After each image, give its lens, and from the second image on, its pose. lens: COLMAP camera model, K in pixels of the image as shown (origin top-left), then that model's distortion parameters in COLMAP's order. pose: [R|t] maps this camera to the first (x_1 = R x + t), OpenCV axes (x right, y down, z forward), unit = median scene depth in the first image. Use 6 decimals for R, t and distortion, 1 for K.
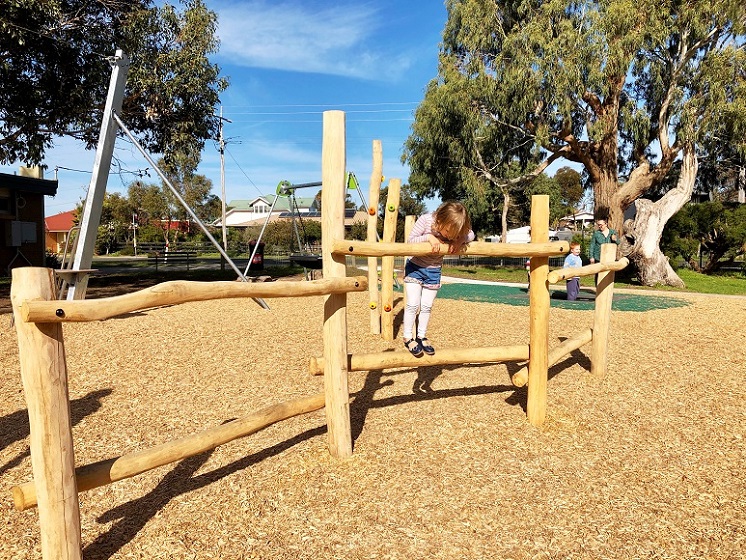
lens RADIAL K [[613.0, 0, 371.7], [0, 613.0, 279.7], [0, 0, 1]] dist [-0.010087, 0.000749]
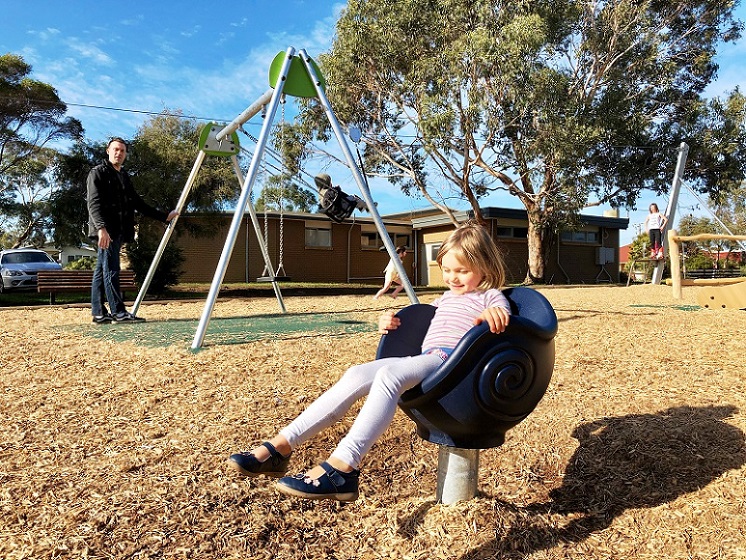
lens RADIAL K [[613.0, 0, 371.9], [0, 613.0, 279.6], [0, 0, 1]] dist [-0.010087, 0.000749]
pose [[0.670050, -0.002755, -0.742311, 0.219711], [-0.043490, 0.998130, -0.042961, 0.105776], [0.741041, 0.061069, 0.668677, -0.610442]]
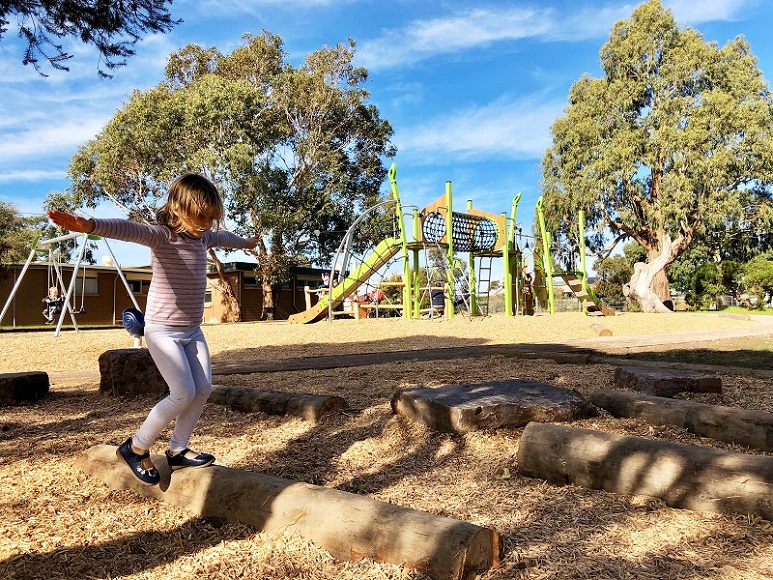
lens RADIAL K [[635.2, 0, 385.2], [0, 635.2, 285.2], [0, 0, 1]] dist [-0.010087, 0.000749]
pose [[0.888591, -0.031717, -0.457603, 0.714160], [-0.016325, 0.994788, -0.100651, 0.121576], [0.458410, 0.096908, 0.883441, -1.001431]]
